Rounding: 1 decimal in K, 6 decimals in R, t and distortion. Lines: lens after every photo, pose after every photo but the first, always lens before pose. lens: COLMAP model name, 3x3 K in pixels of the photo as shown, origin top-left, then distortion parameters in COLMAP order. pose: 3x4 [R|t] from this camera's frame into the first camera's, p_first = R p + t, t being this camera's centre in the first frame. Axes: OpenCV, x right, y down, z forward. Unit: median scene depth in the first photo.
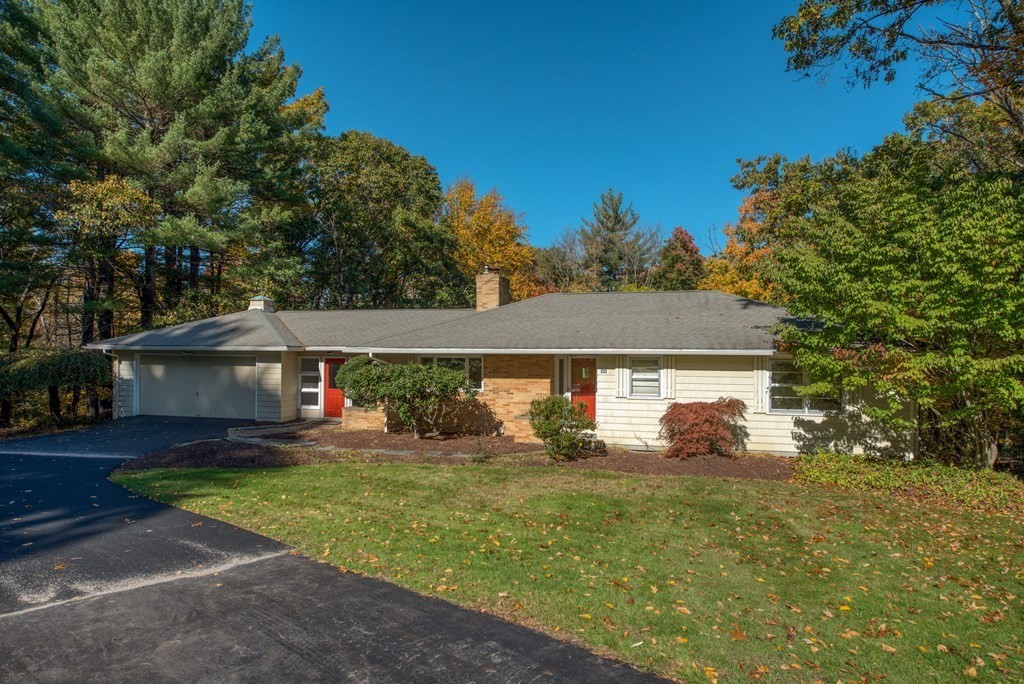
lens RADIAL K [[676.6, 0, 512.7], [0, 676.6, 351.1], [0, 0, 1]] dist [0.008395, 0.008982]
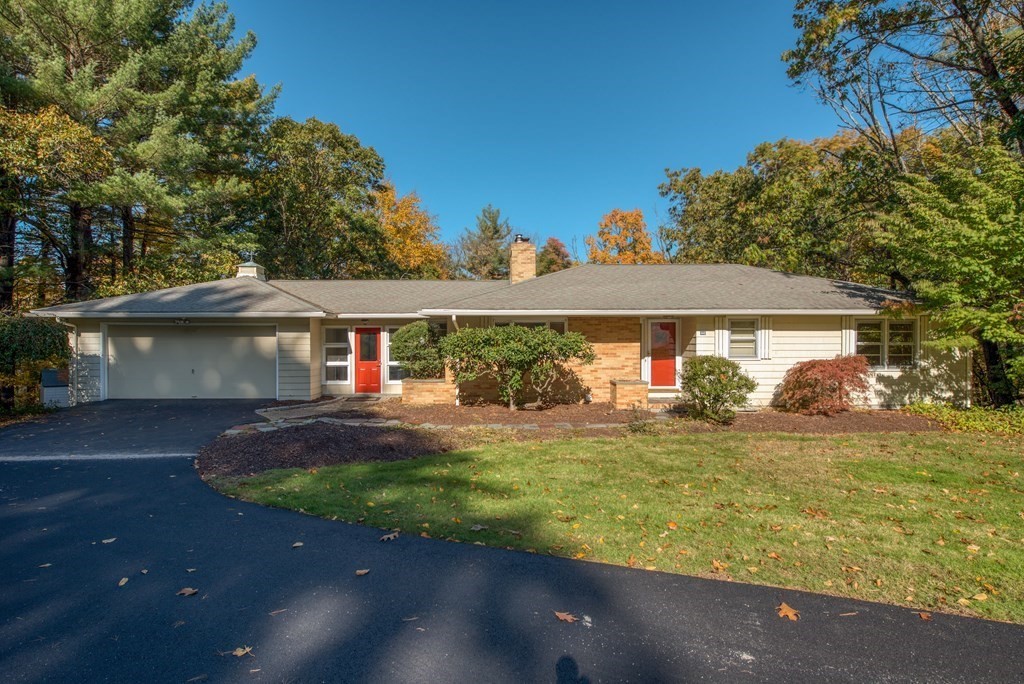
lens RADIAL K [[516.3, 0, 510.0], [0, 516.3, 351.5], [0, 0, 1]] dist [-0.007283, -0.000813]
pose [[0.955985, -0.012671, 0.293142, -0.282026], [0.008508, 0.999844, 0.015472, 0.033169], [-0.293292, -0.012297, 0.955944, 0.283559]]
